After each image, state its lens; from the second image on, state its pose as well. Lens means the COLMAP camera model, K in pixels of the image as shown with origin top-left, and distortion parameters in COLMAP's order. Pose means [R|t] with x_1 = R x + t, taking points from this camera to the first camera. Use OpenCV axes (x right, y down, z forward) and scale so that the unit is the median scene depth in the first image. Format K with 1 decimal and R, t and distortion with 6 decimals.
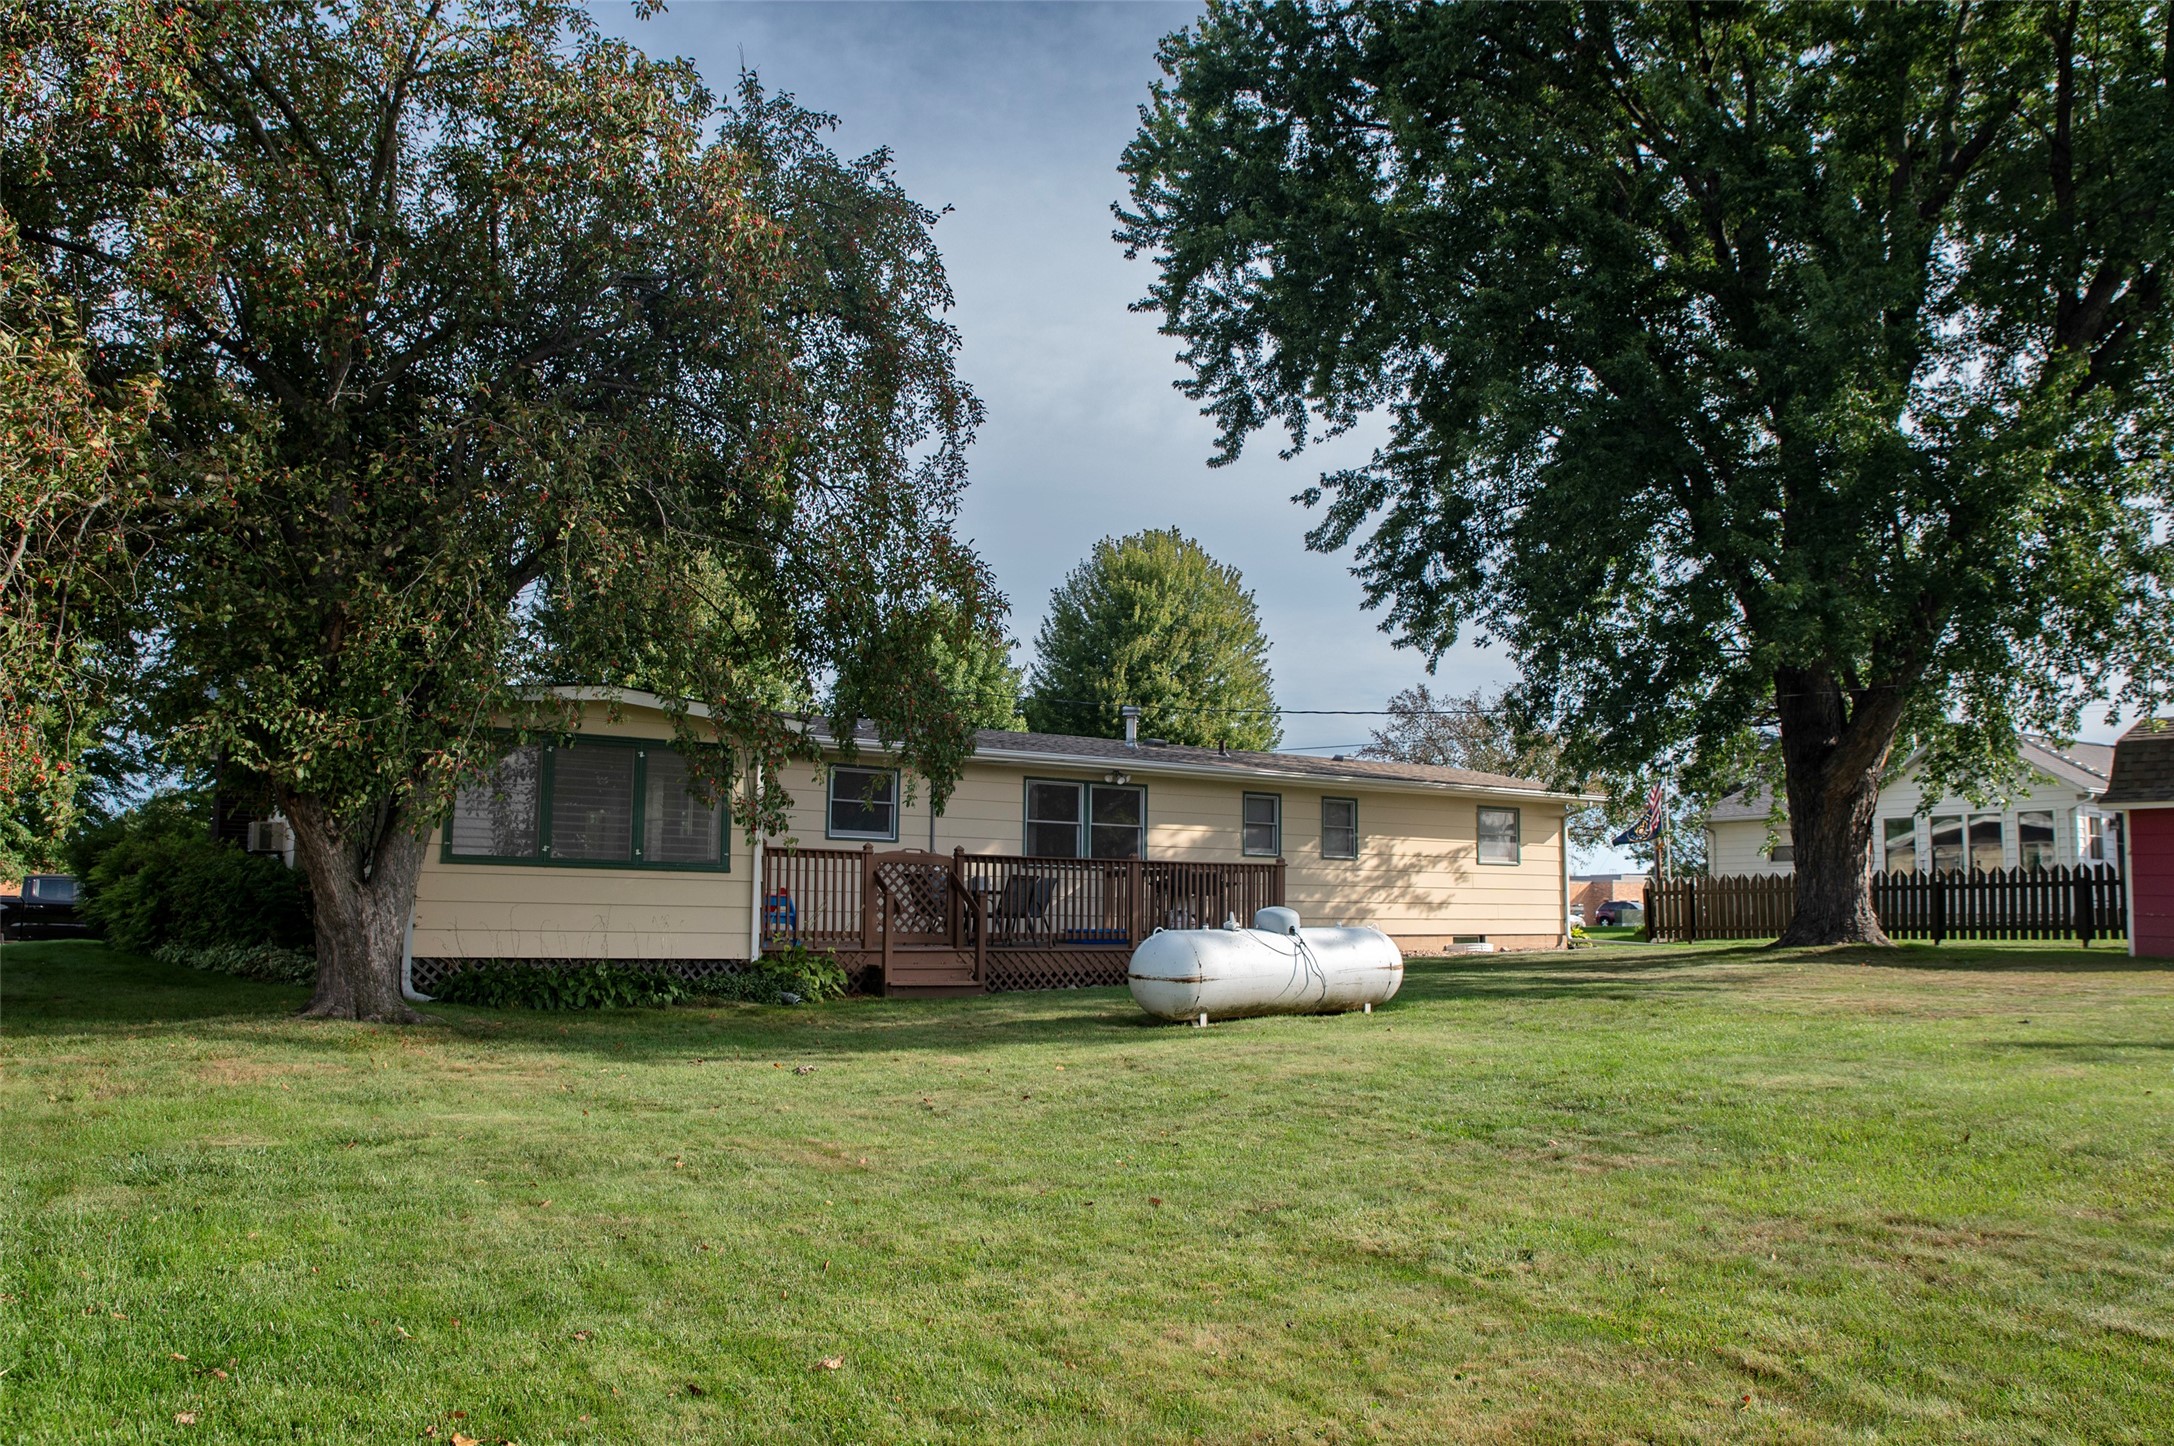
lens RADIAL K [[1612.6, 0, 1087.0], [0, 1612.6, 723.0], [0, 0, 1]] dist [-0.108869, 0.001288]
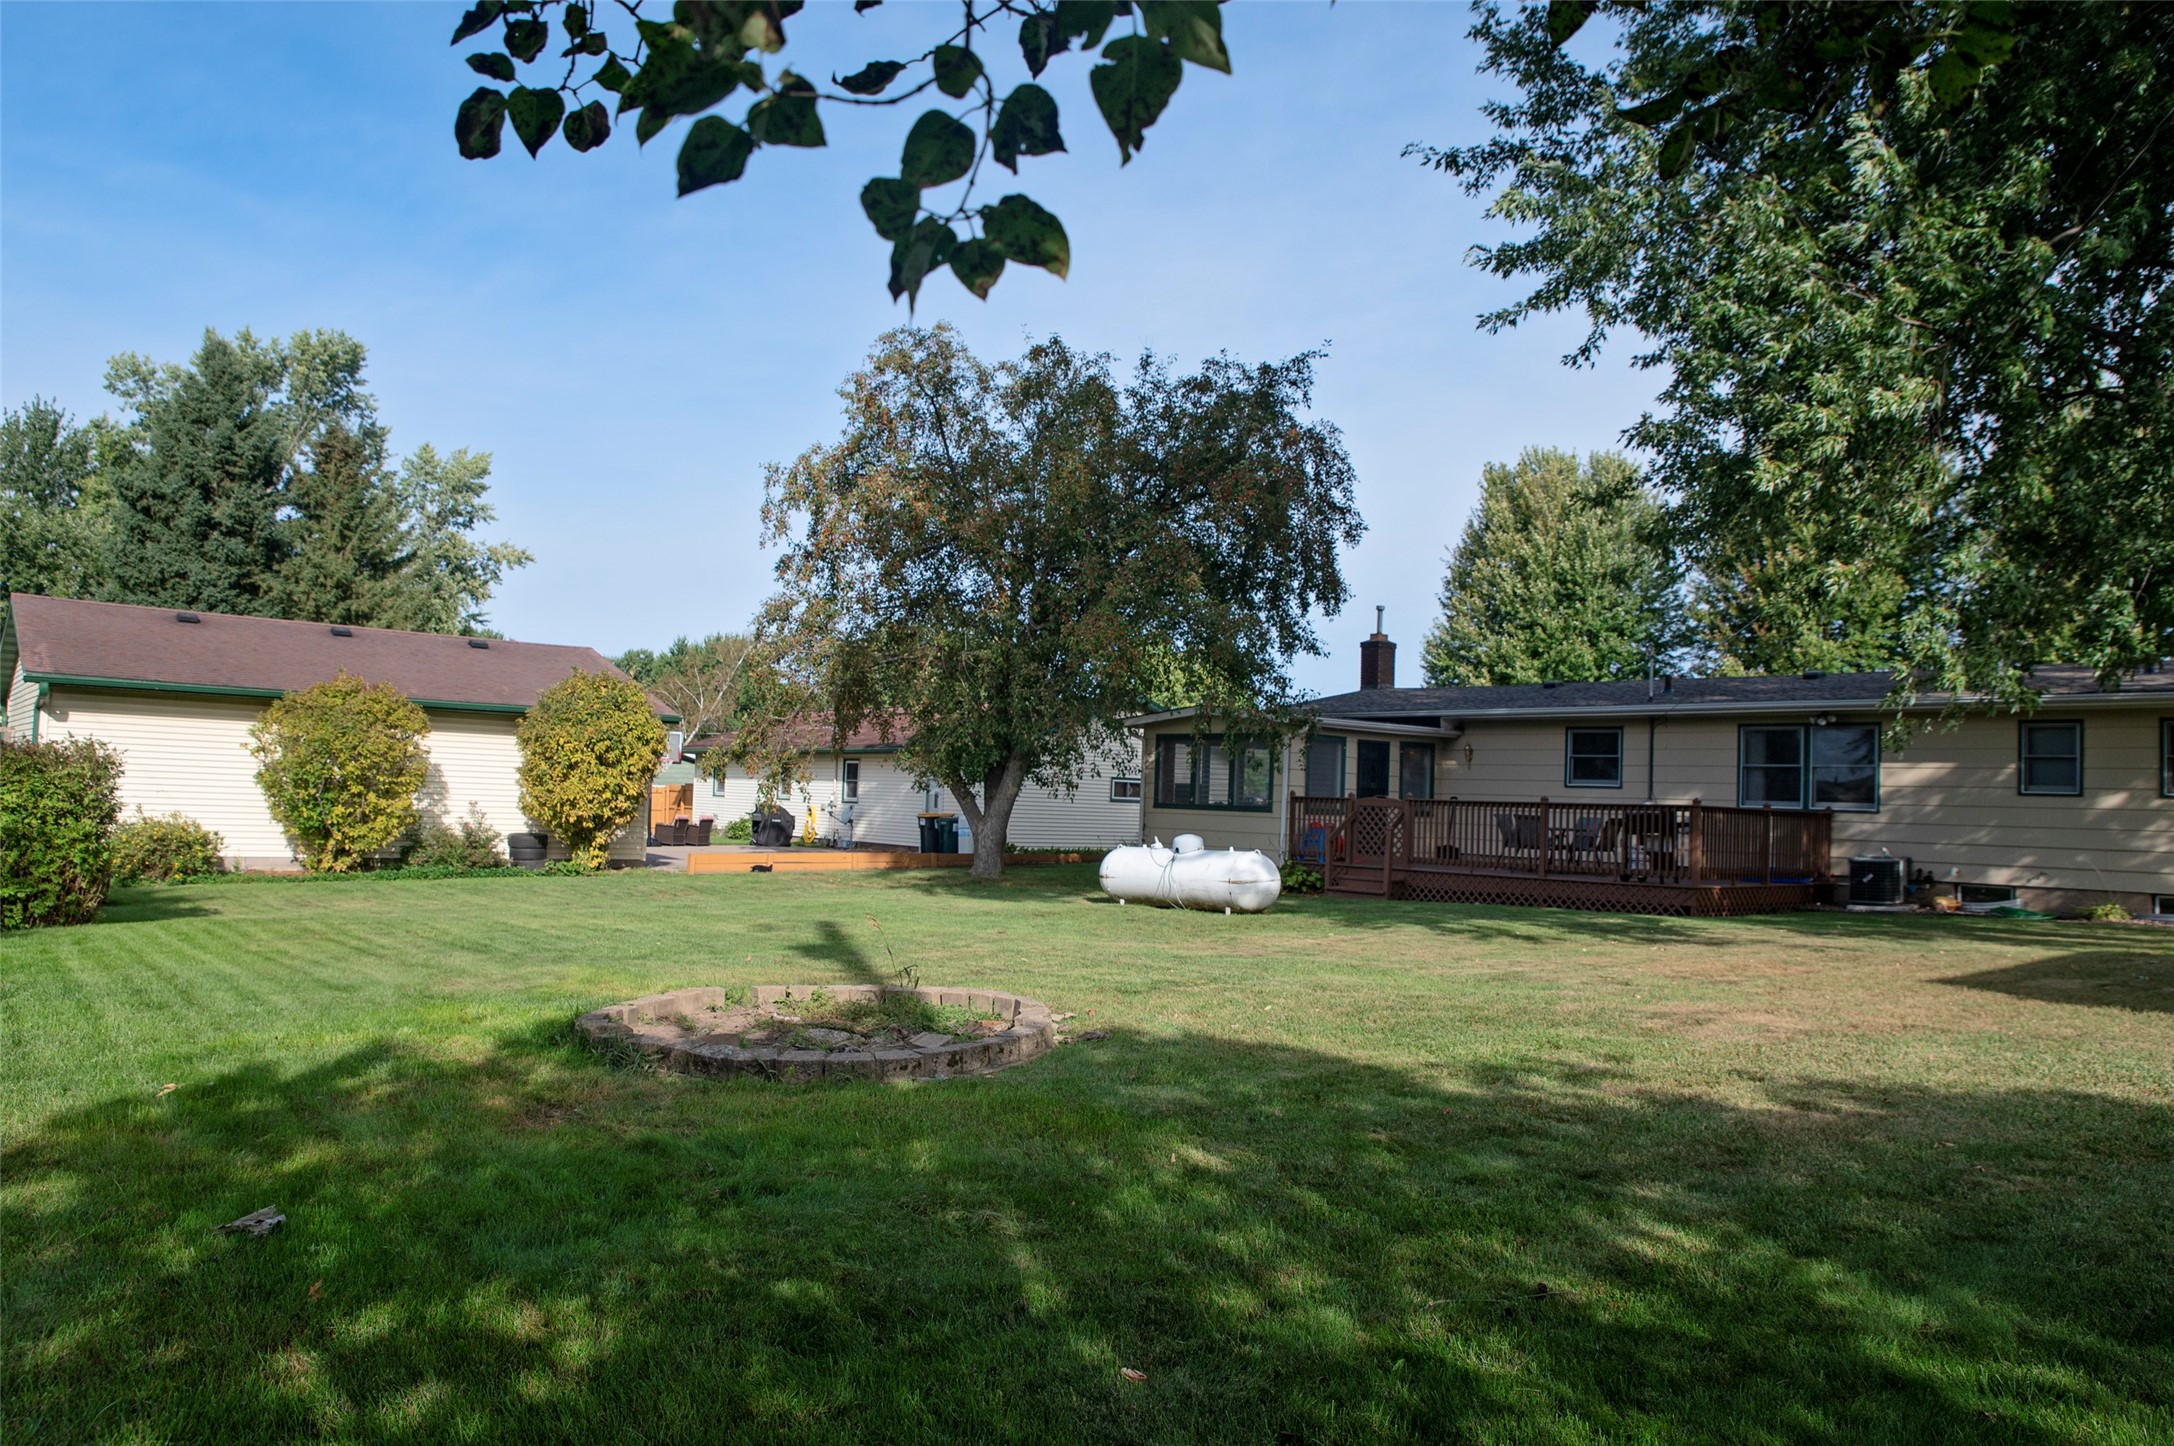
lens RADIAL K [[1481.2, 0, 1087.0], [0, 1481.2, 723.0], [0, 0, 1]] dist [-0.139134, 0.097865]
pose [[0.093158, -0.061691, -0.993738, 0.853871], [0.081635, 0.995191, -0.054128, 0.047240], [0.992299, -0.076082, 0.097746, 0.466990]]
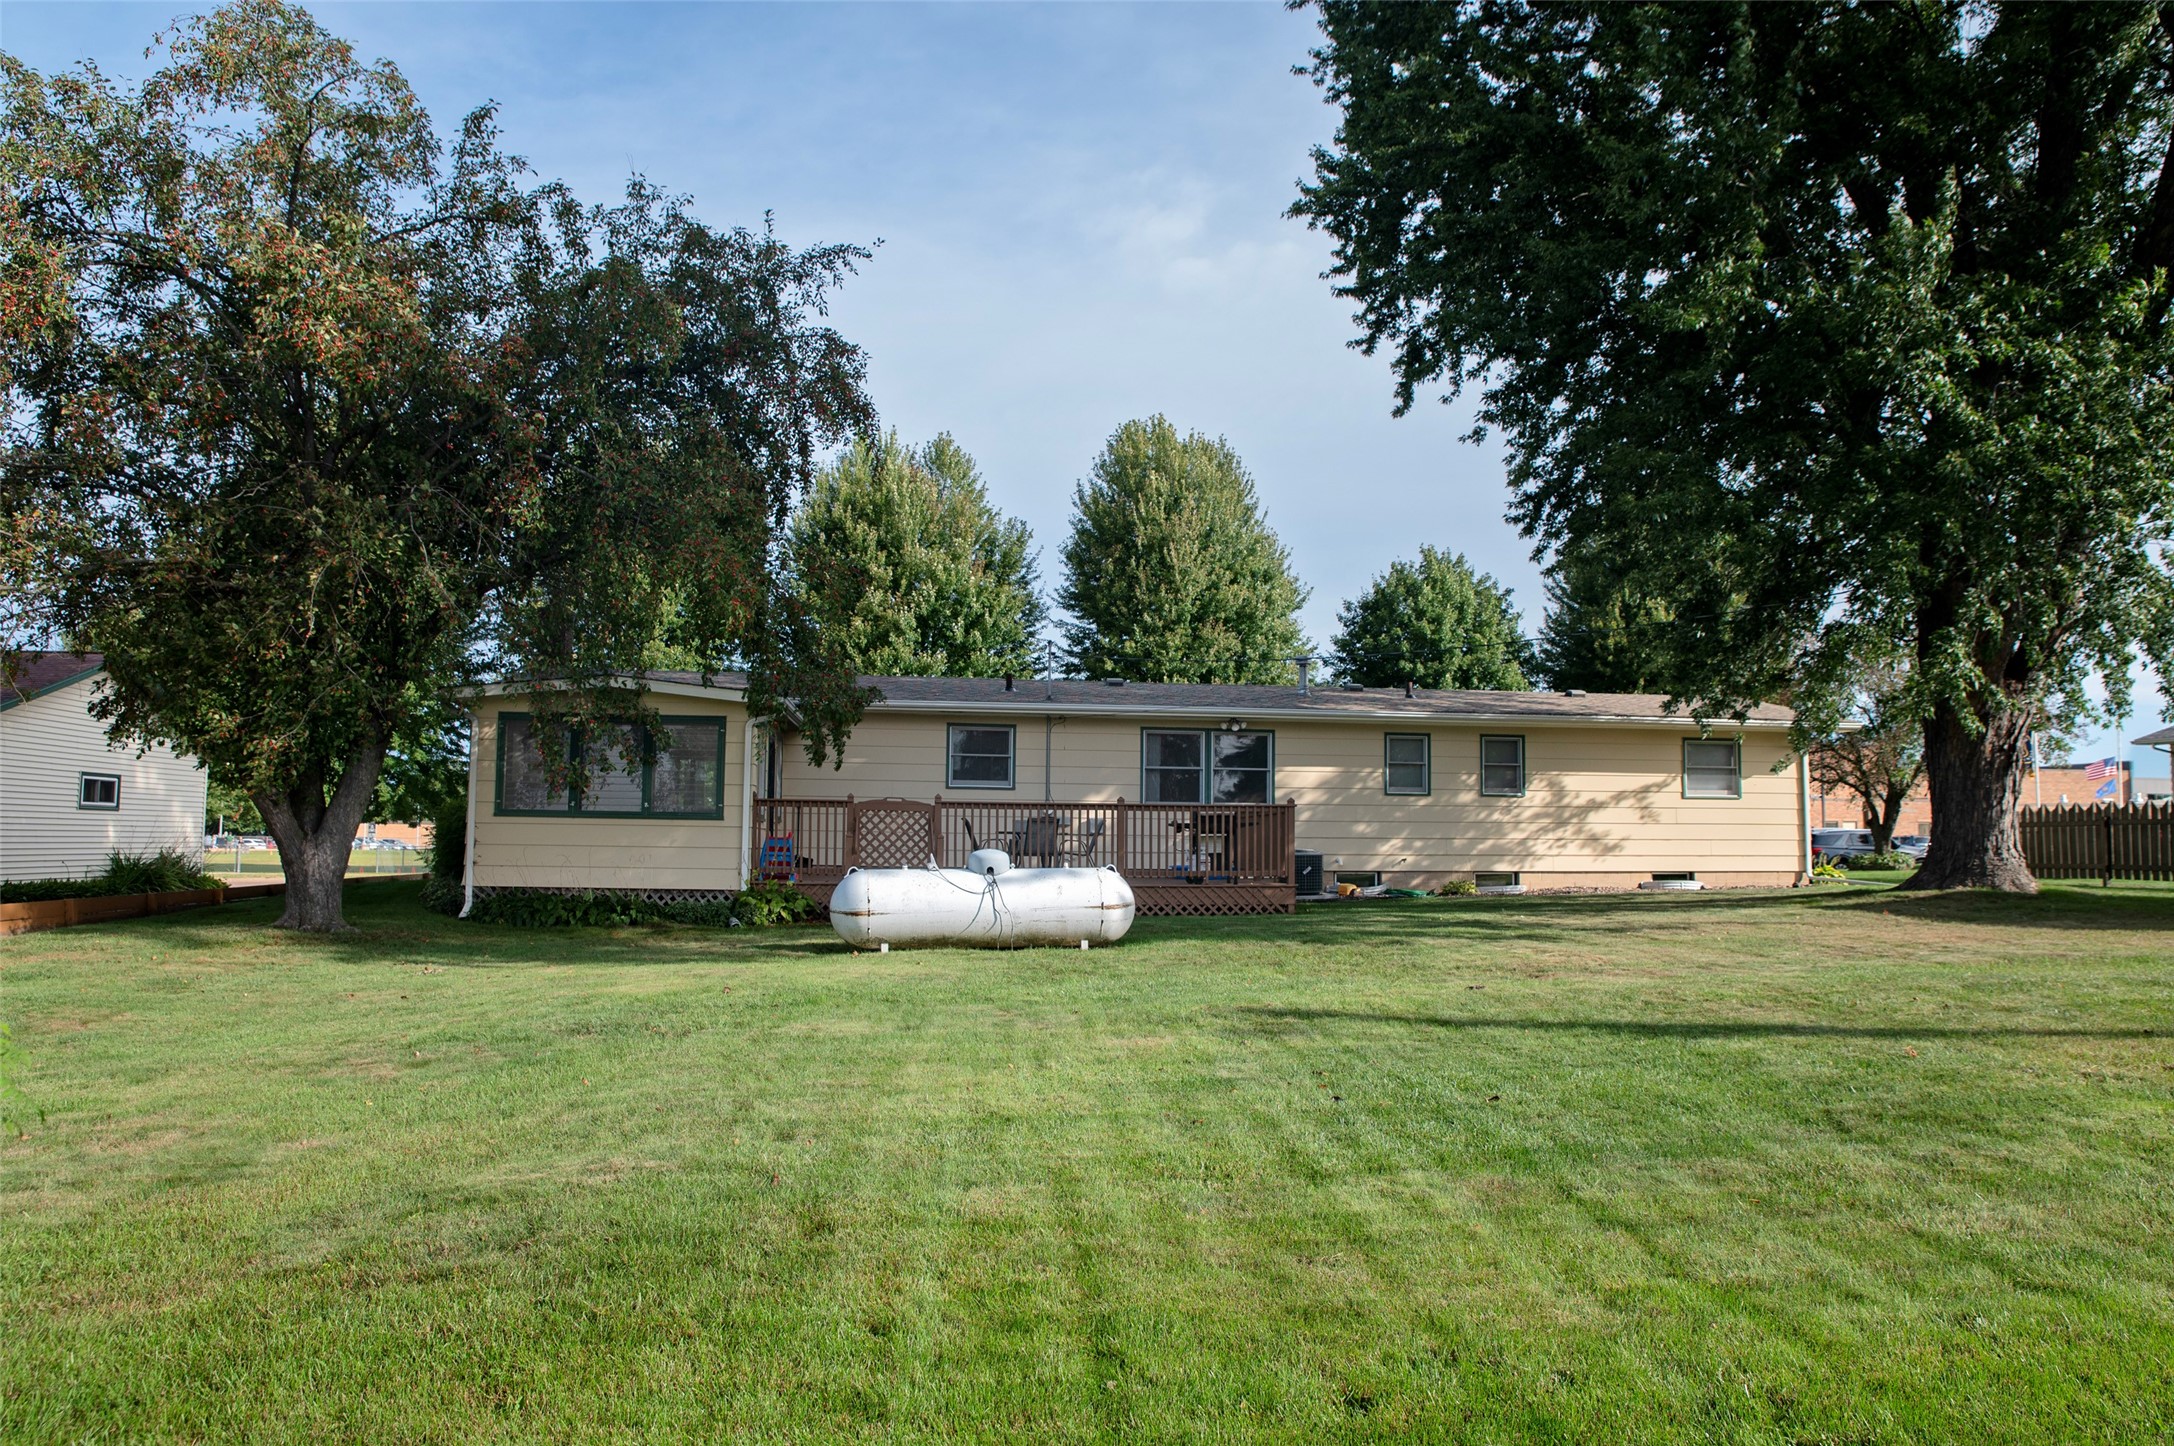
lens RADIAL K [[1481.2, 0, 1087.0], [0, 1481.2, 723.0], [0, 0, 1]] dist [-0.139134, 0.097865]
pose [[0.898361, -0.037494, -0.437656, 0.362592], [0.052497, 0.998374, 0.022229, 0.005623], [0.436111, -0.042946, 0.898868, 0.074262]]
